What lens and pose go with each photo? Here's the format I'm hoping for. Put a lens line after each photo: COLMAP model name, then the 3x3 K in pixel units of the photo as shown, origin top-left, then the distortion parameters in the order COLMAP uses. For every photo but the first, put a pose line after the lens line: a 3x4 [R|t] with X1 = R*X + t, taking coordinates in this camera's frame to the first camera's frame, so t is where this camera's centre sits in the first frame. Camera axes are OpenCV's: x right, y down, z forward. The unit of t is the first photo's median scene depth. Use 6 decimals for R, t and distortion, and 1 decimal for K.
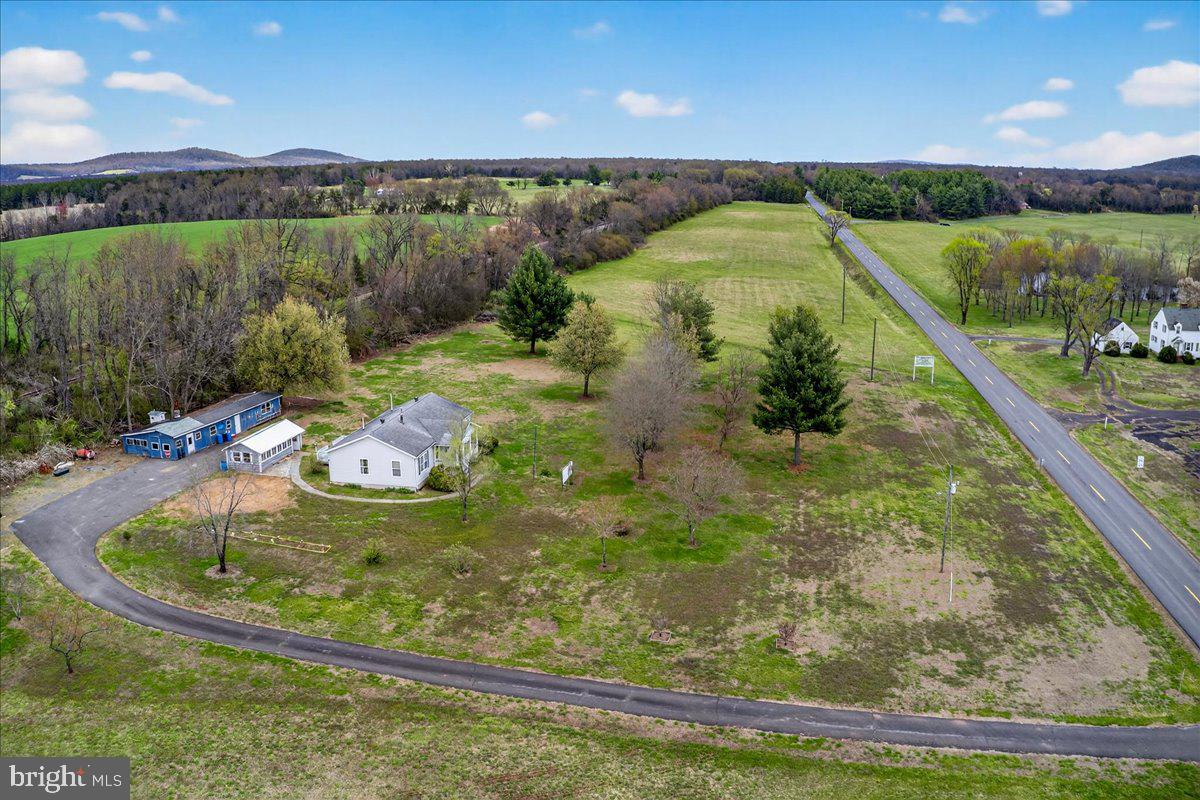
lens RADIAL K [[966.4, 0, 588.0], [0, 966.4, 393.5], [0, 0, 1]] dist [-0.181727, 0.010250]
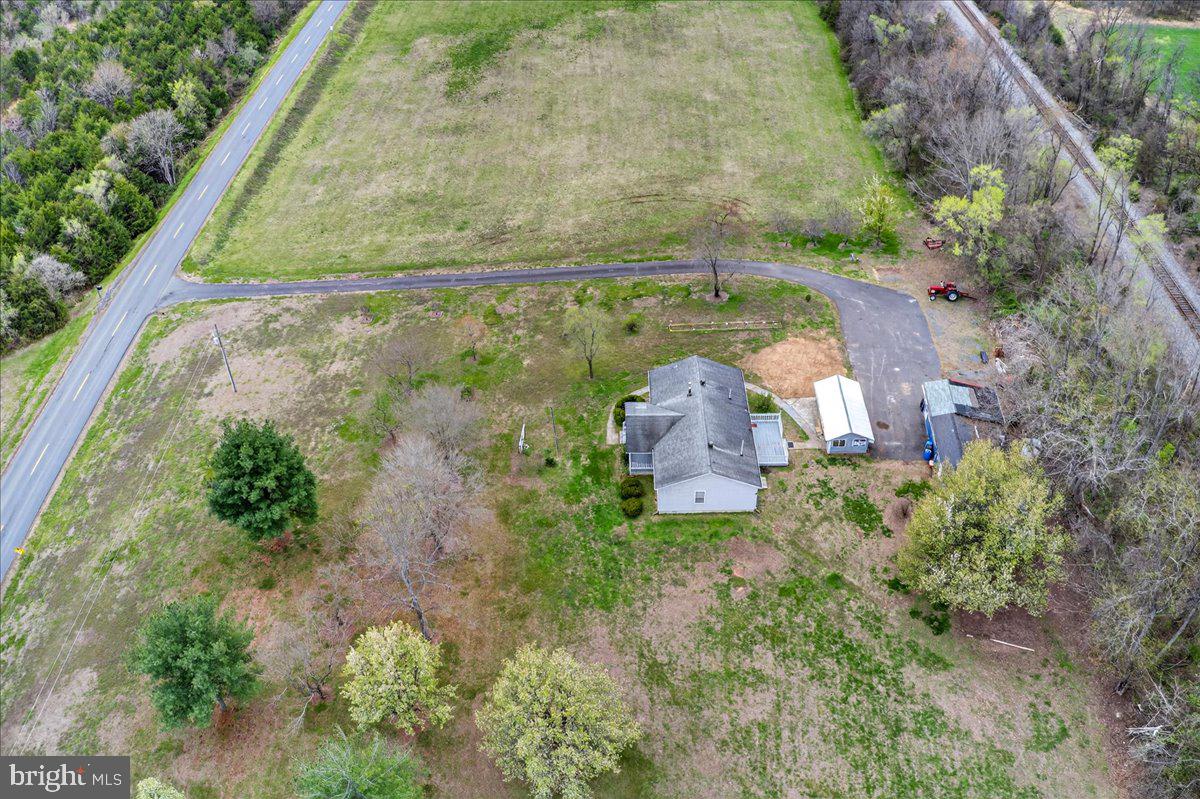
lens RADIAL K [[966.4, 0, 588.0], [0, 966.4, 393.0], [0, 0, 1]] dist [-0.181727, 0.010250]
pose [[-0.982717, 0.140641, -0.120365, 0.027052], [-0.009944, 0.609172, 0.792976, -0.792790], [0.184848, 0.780468, -0.597245, 1.660581]]
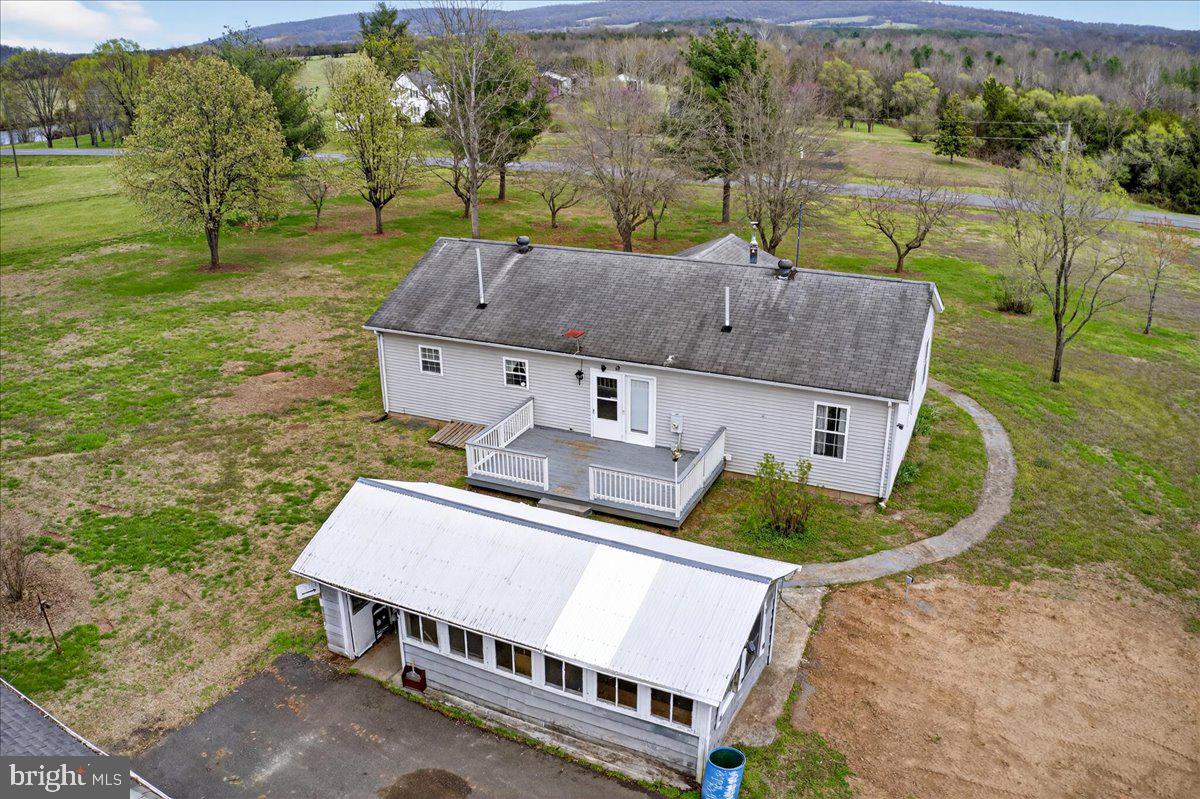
lens RADIAL K [[966.4, 0, 588.0], [0, 966.4, 393.0], [0, 0, 1]] dist [-0.181727, 0.010250]
pose [[0.240378, -0.342032, 0.908423, -0.548044], [0.241295, 0.927542, 0.285381, -0.038899], [-0.940210, 0.150598, 0.305491, 1.018426]]
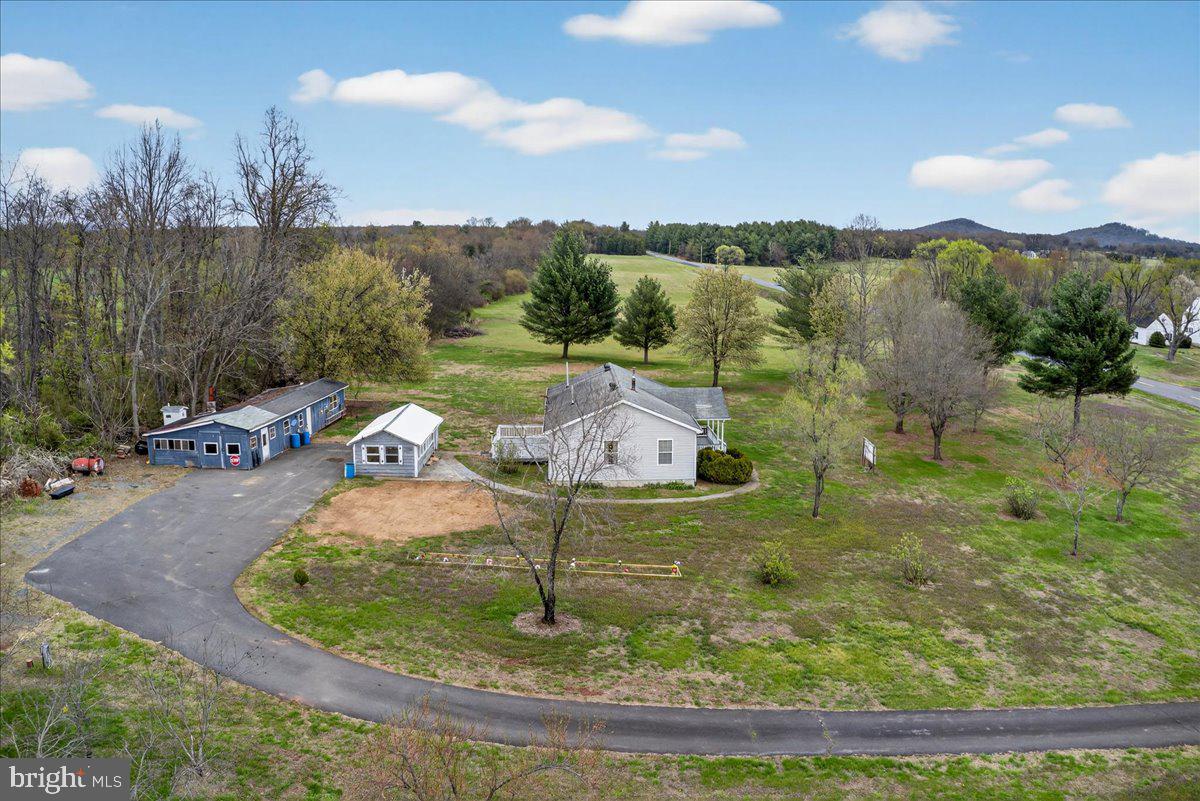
lens RADIAL K [[966.4, 0, 588.0], [0, 966.4, 394.0], [0, 0, 1]] dist [-0.181727, 0.010250]
pose [[0.974837, -0.031275, 0.220713, -0.393700], [0.048222, 0.996251, -0.071817, 0.084161], [-0.217640, 0.080654, 0.972691, 0.381550]]
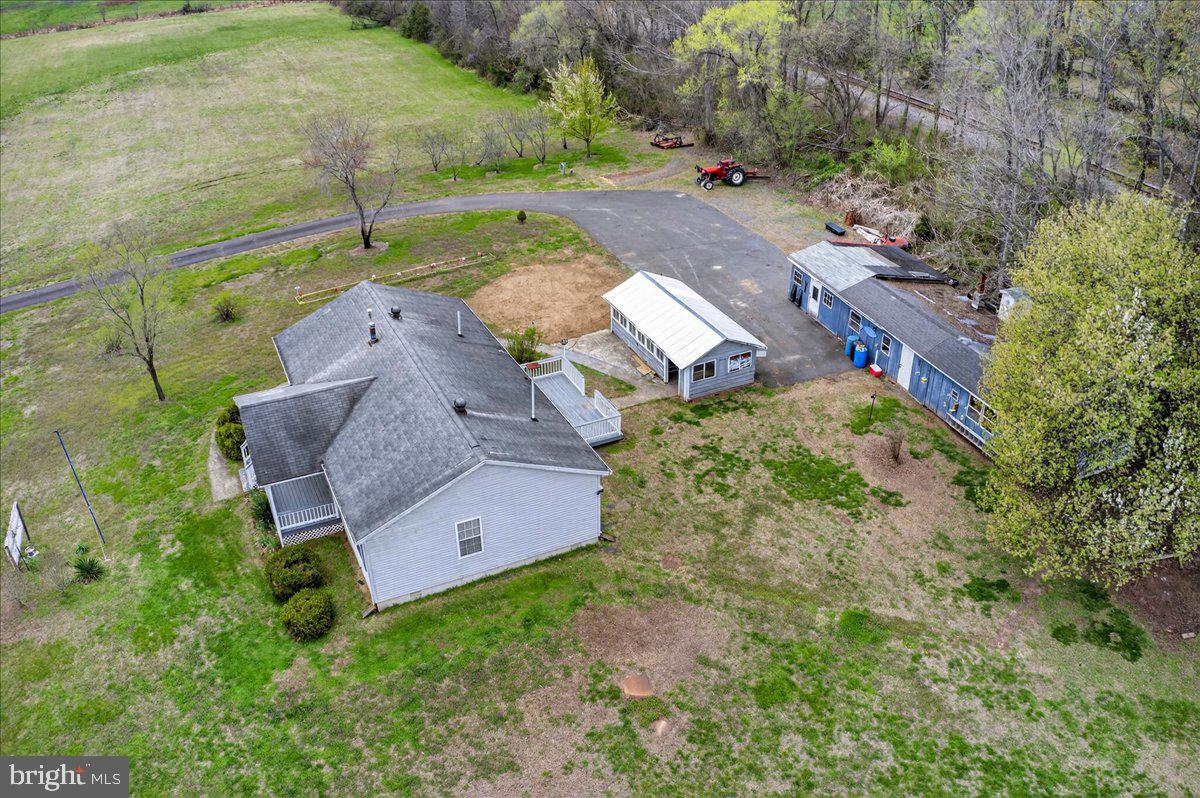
lens RADIAL K [[966.4, 0, 588.0], [0, 966.4, 392.5], [0, 0, 1]] dist [-0.181727, 0.010250]
pose [[-0.803878, 0.312442, -0.506123, -0.047699], [-0.120267, 0.747962, 0.652754, -0.261863], [0.582509, 0.585605, -0.563694, 1.394524]]
